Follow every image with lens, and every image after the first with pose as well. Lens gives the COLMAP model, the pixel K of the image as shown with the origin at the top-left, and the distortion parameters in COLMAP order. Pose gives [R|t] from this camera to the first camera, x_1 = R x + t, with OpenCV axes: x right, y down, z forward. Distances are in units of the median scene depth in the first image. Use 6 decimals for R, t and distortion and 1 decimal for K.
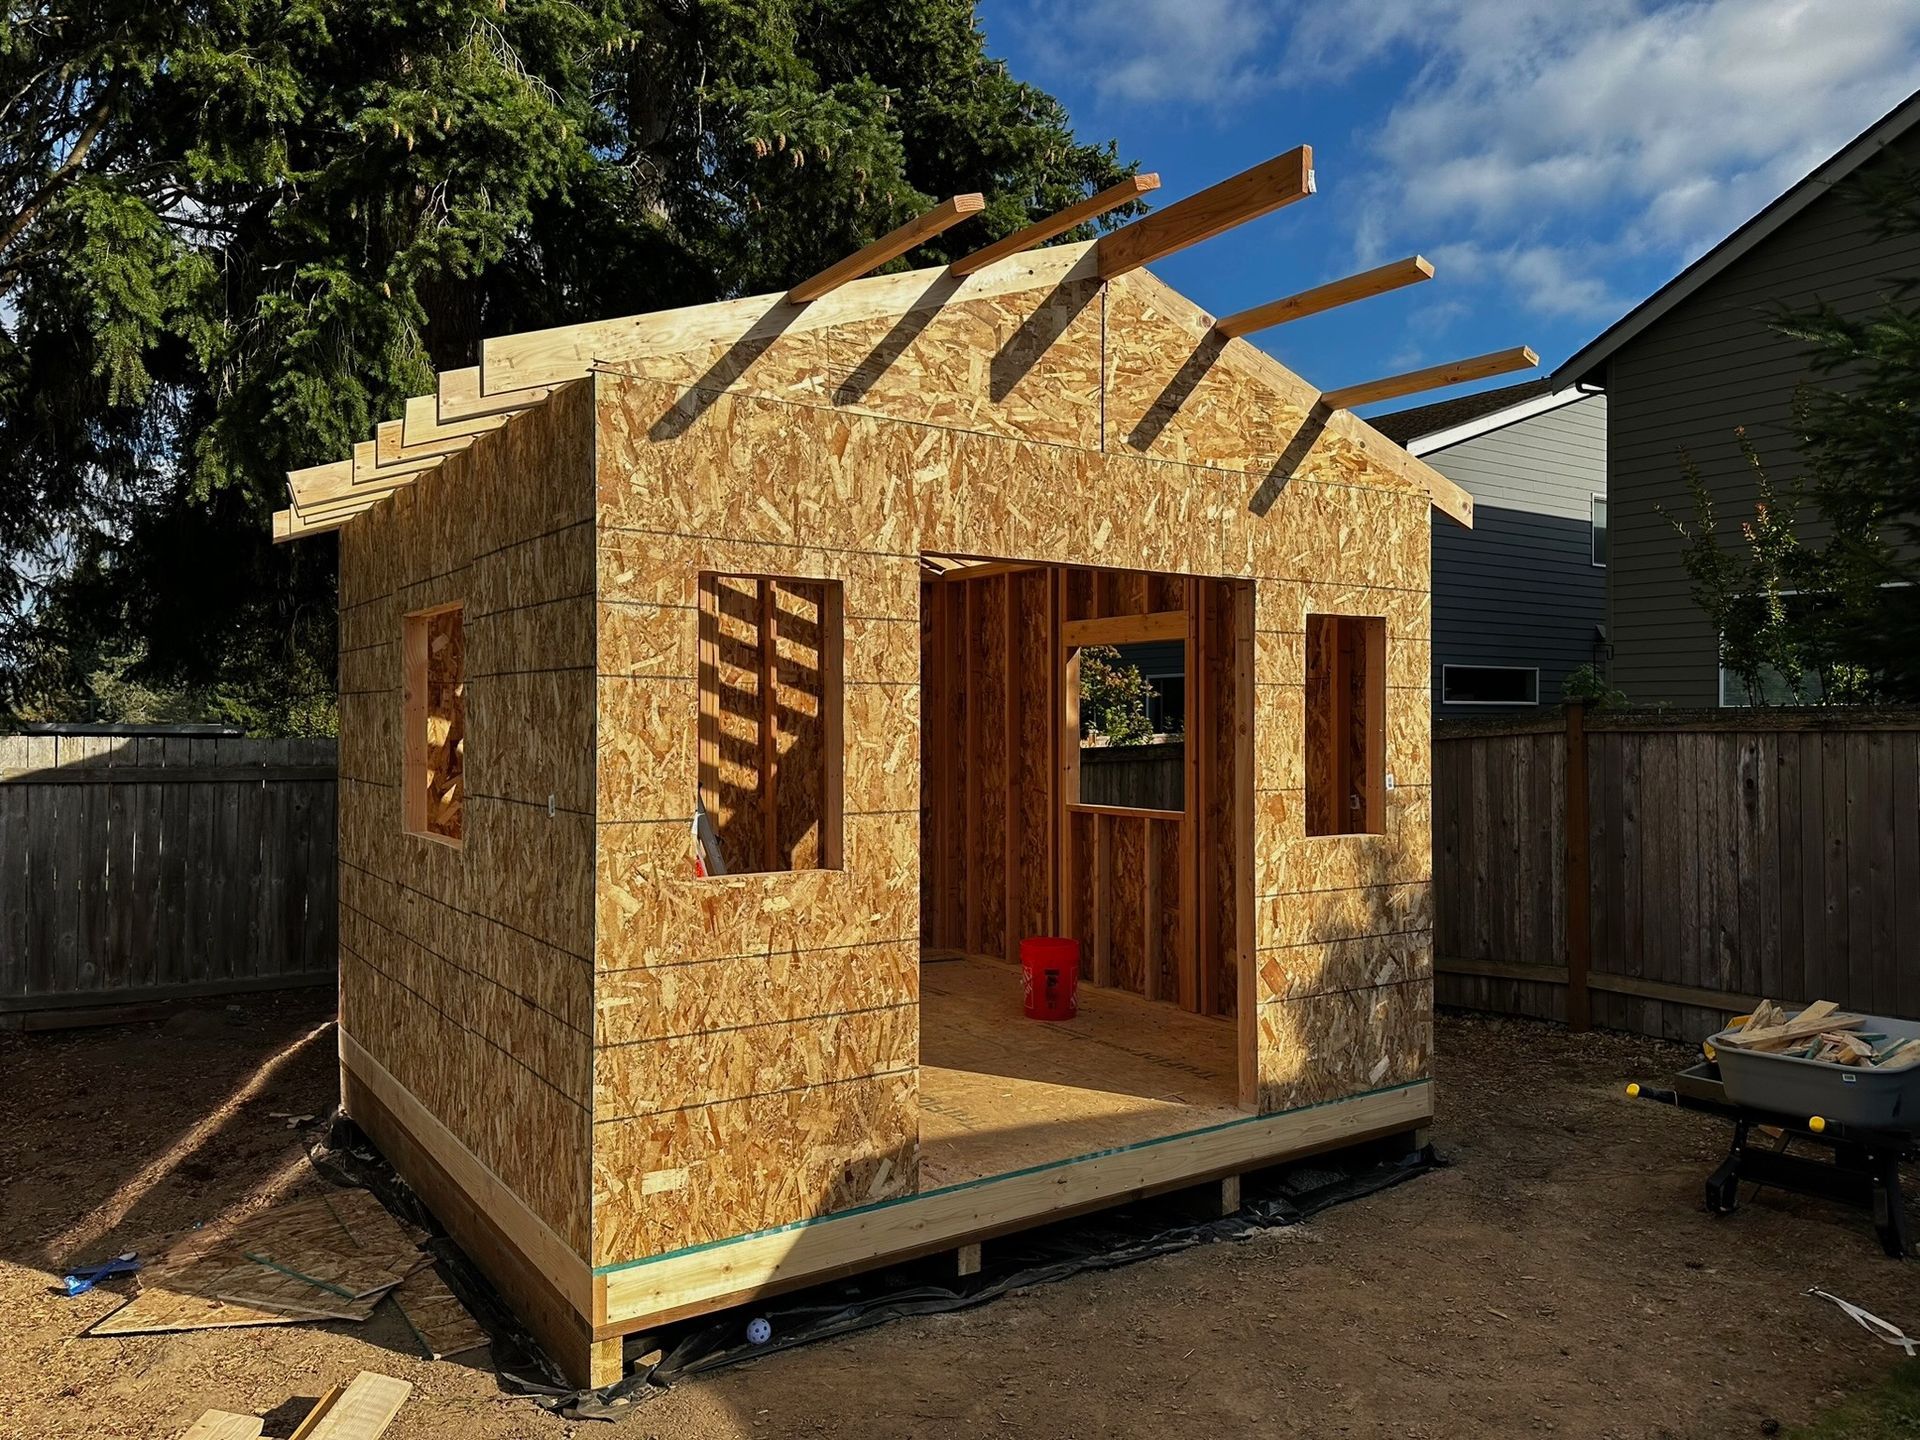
lens RADIAL K [[1323.7, 0, 960.0], [0, 1323.7, 720.0], [0, 0, 1]] dist [0.004835, 0.000742]
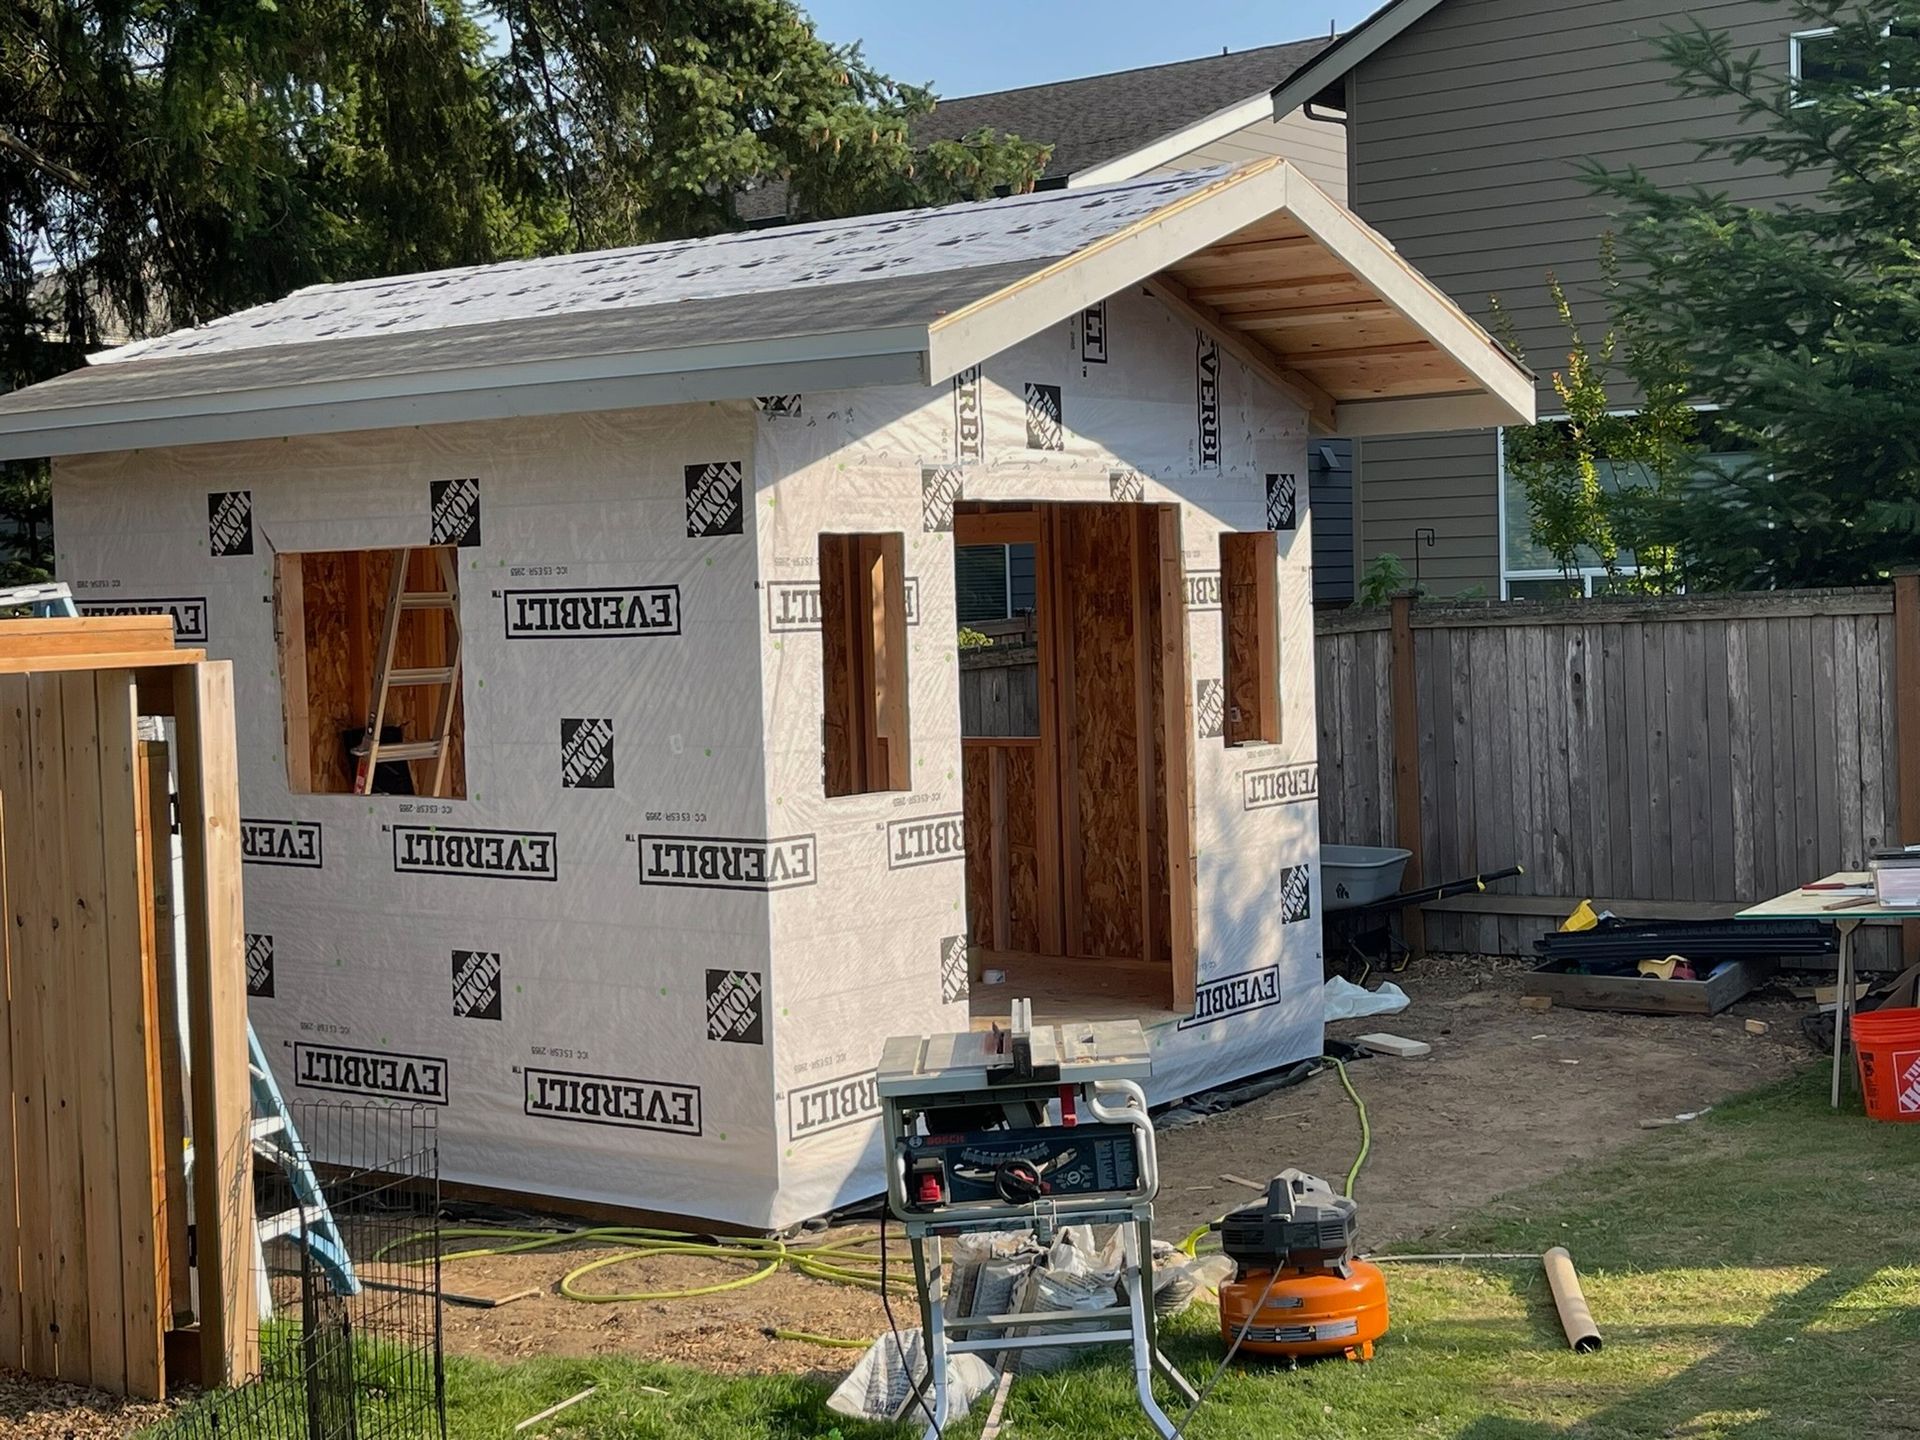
lens RADIAL K [[2694.1, 0, 960.0], [0, 2694.1, 720.0], [0, 0, 1]] dist [0.116500, 0.018323]
pose [[0.938577, -0.047769, 0.341747, -0.485992], [0.031578, 0.998106, 0.052790, -0.038552], [-0.343622, -0.038756, 0.938308, -0.674390]]
